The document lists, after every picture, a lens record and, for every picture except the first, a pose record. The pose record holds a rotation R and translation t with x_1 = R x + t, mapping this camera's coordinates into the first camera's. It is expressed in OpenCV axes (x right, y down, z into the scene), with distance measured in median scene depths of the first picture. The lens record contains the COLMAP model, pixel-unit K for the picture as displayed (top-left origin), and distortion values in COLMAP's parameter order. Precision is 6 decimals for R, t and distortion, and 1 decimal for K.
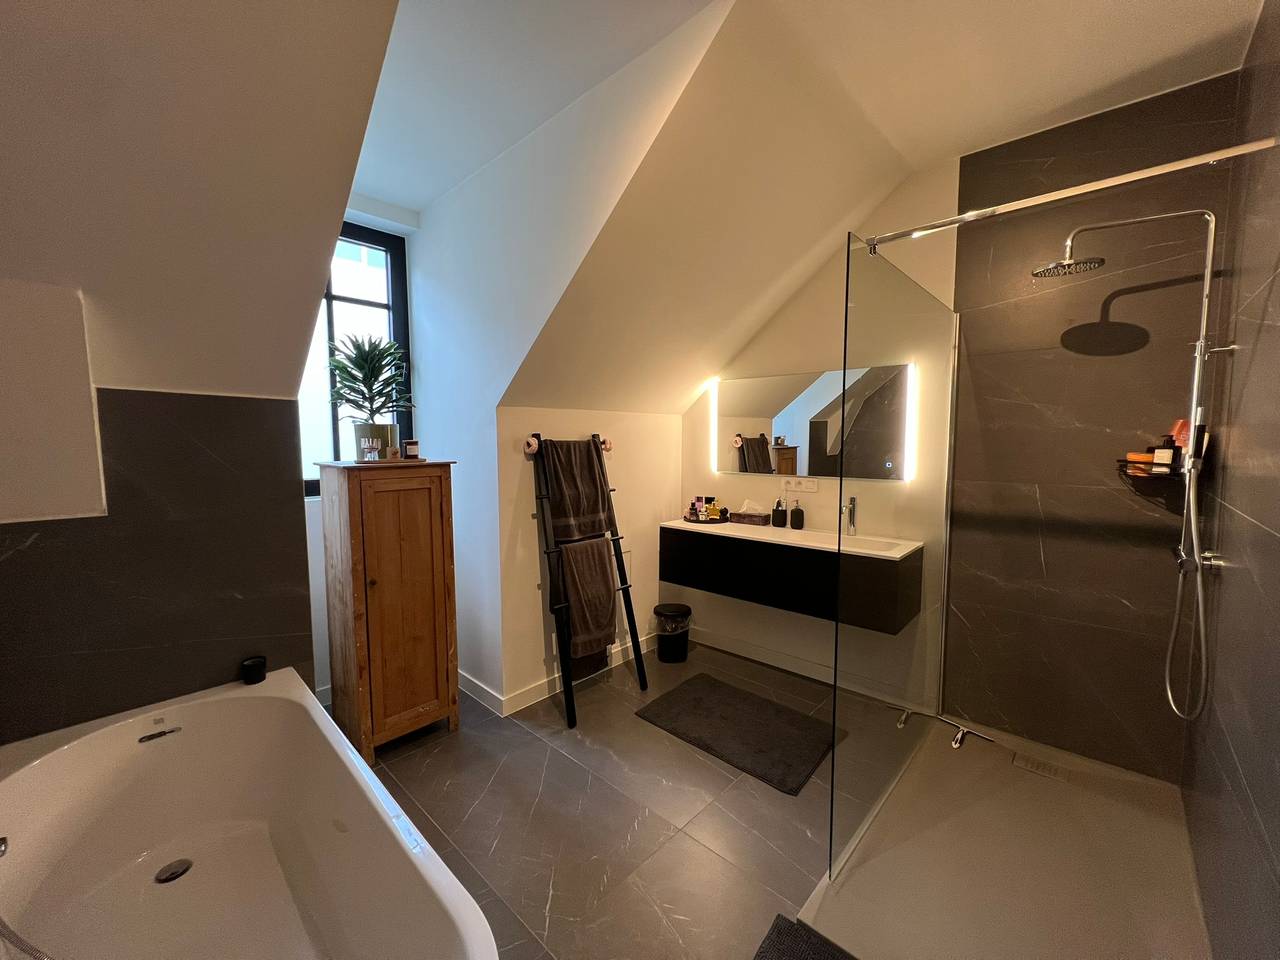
lens RADIAL K [[510.1, 0, 639.5], [0, 510.1, 482.1], [0, 0, 1]] dist [-0.001246, -0.000250]
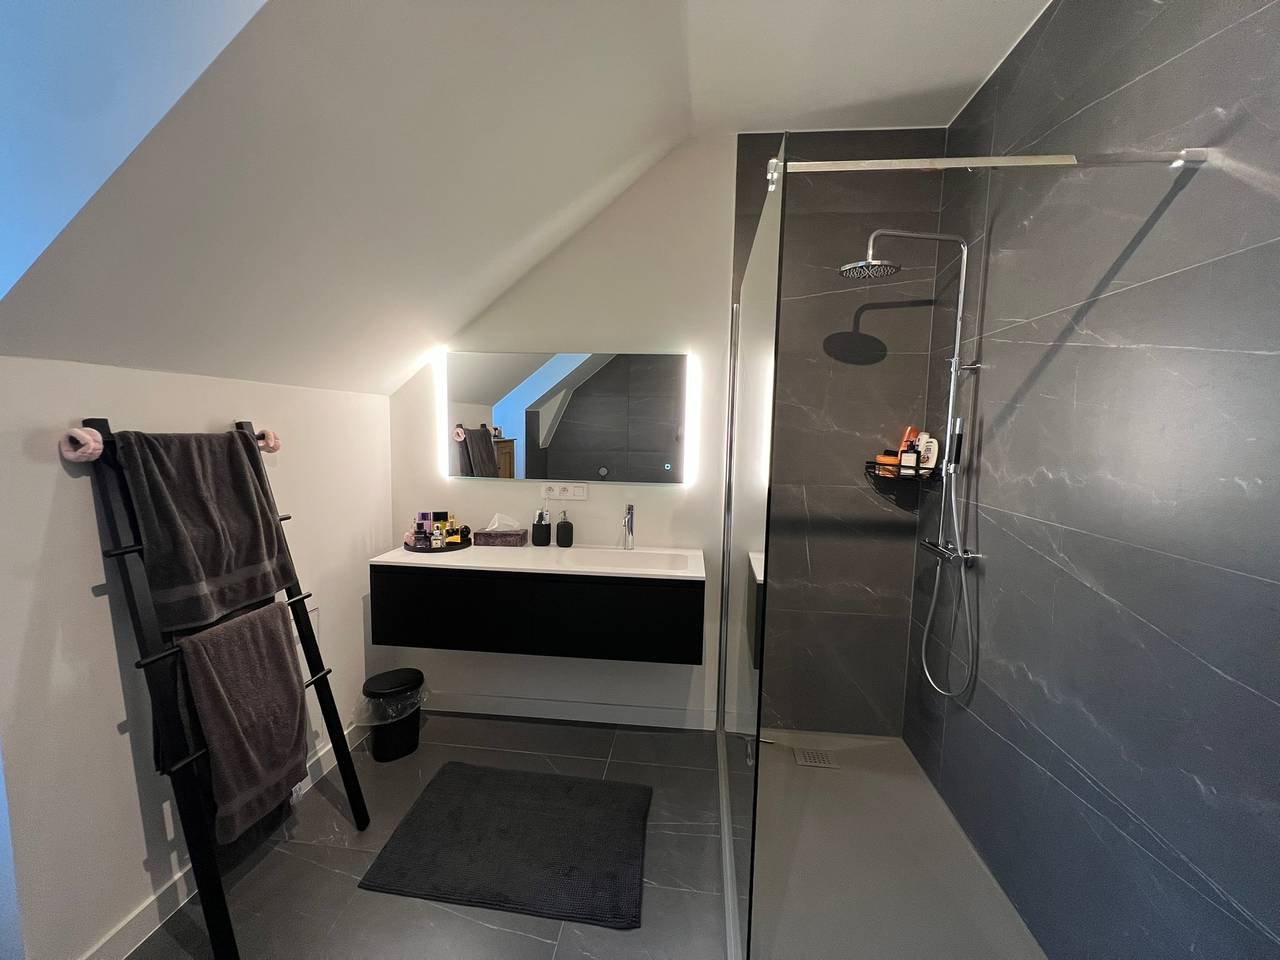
lens RADIAL K [[510.1, 0, 639.5], [0, 510.1, 482.1], [0, 0, 1]] dist [-0.001246, -0.000250]
pose [[0.805328, -0.041931, 0.591345, -0.073854], [0.026480, 0.999044, 0.034779, -0.037520], [-0.592238, -0.012350, 0.805669, 0.301145]]
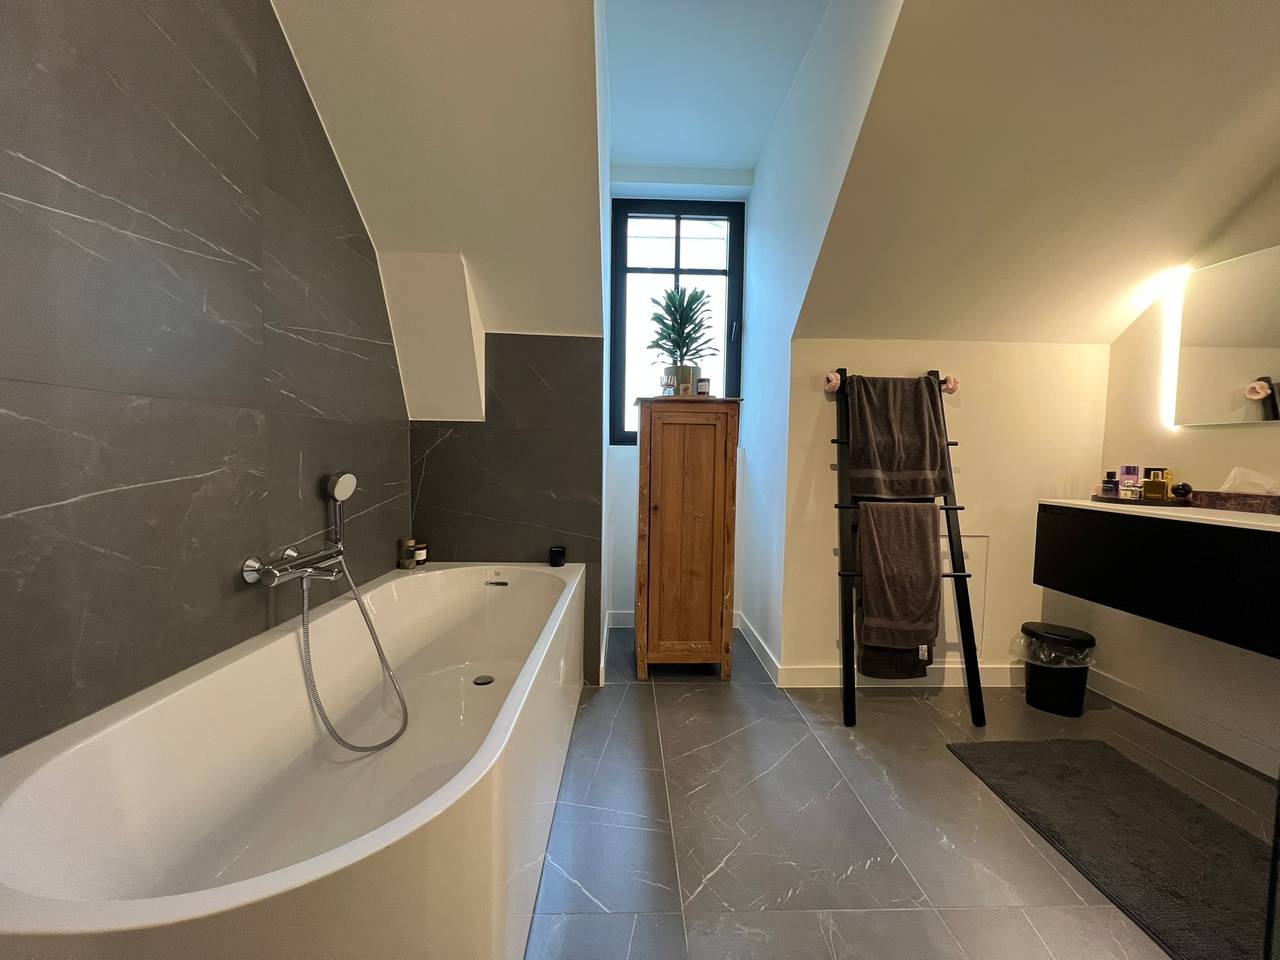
lens RADIAL K [[510.1, 0, 639.5], [0, 510.1, 482.1], [0, 0, 1]] dist [-0.001246, -0.000250]
pose [[0.707134, 0.053205, -0.705075, 0.160887], [-0.076366, 0.997079, -0.001350, 0.114284], [0.702943, 0.054798, 0.709132, 0.164520]]
